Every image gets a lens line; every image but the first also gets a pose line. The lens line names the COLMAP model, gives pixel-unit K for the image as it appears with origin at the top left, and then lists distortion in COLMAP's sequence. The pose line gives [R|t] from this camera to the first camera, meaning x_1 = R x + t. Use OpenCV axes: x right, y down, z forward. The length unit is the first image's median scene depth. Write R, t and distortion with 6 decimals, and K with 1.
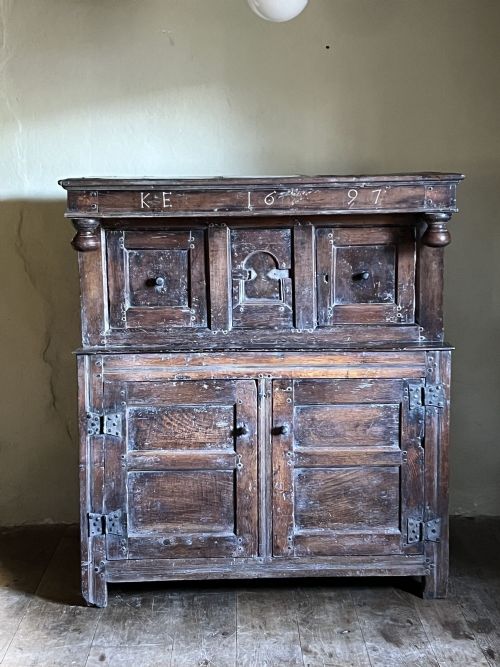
lens RADIAL K [[1098.6, 0, 247.4], [0, 1098.6, 334.3], [0, 0, 1]] dist [0.178505, 0.000000]
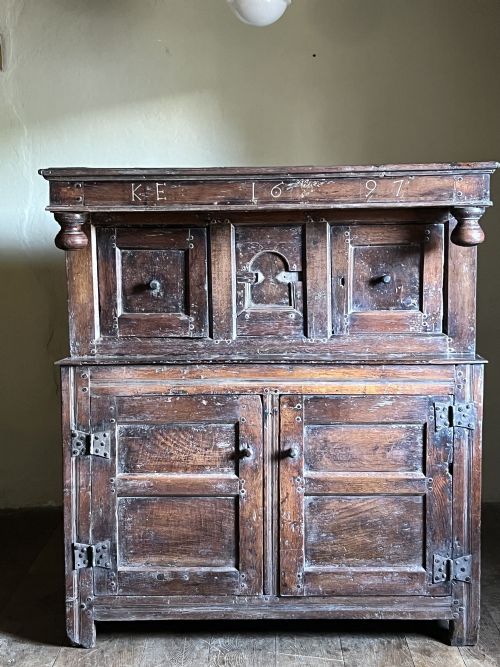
lens RADIAL K [[1024.5, 0, 246.6], [0, 1024.5, 336.4], [0, 0, 1]] dist [0.131973, 0.000000]
pose [[0.998825, 0.005929, -0.048090, 0.035134], [-0.006582, 0.999888, -0.013426, 0.004937], [0.048005, 0.013727, 0.998753, 0.170725]]
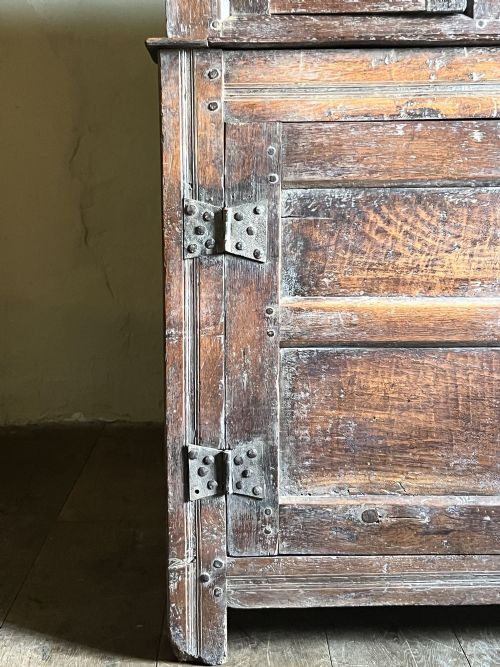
lens RADIAL K [[996.5, 0, 257.0], [0, 996.5, 343.9], [0, 0, 1]] dist [0.145946, 0.000000]
pose [[0.999986, 0.005196, -0.000624, -0.116701], [-0.005182, 0.999764, 0.021109, 0.114864], [0.000733, -0.021105, 0.999777, 0.622196]]
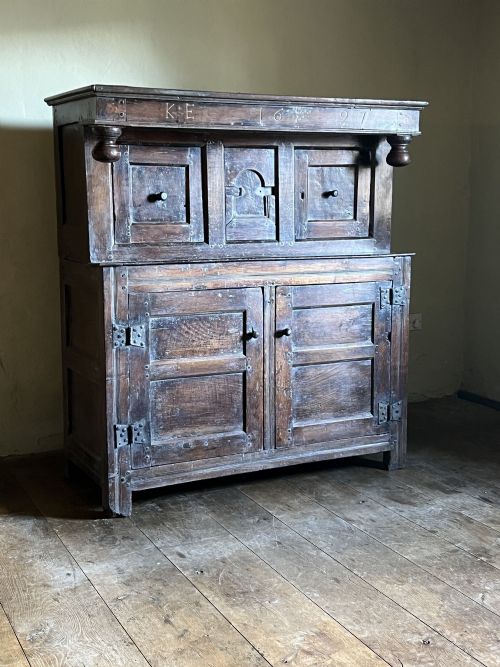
lens RADIAL K [[931.1, 0, 261.4], [0, 931.1, 338.1], [0, 0, 1]] dist [0.176021, 0.000000]
pose [[0.897747, -0.057148, 0.436788, -0.392356], [0.051040, 0.998365, 0.025718, 0.067098], [-0.437544, -0.000794, 0.899197, 0.173343]]
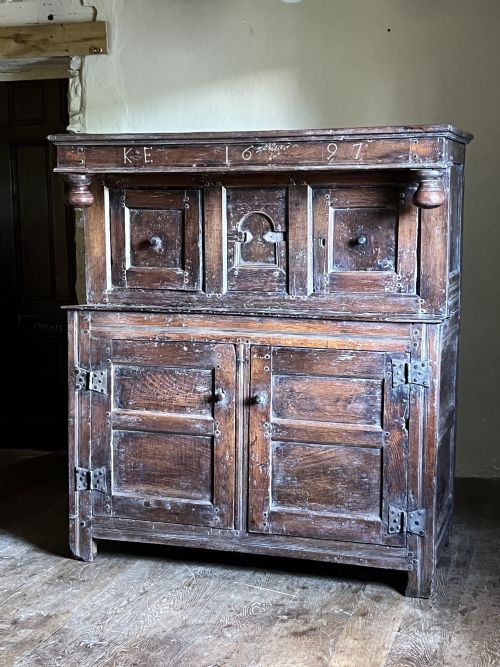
lens RADIAL K [[1024.5, 0, 253.5], [0, 1024.5, 336.2], [0, 0, 1]] dist [0.131973, 0.000000]
pose [[0.945328, 0.052872, -0.321805, 0.307304], [-0.055734, 0.998446, 0.000322, 0.032434], [0.321322, 0.017631, 0.946806, 0.156995]]
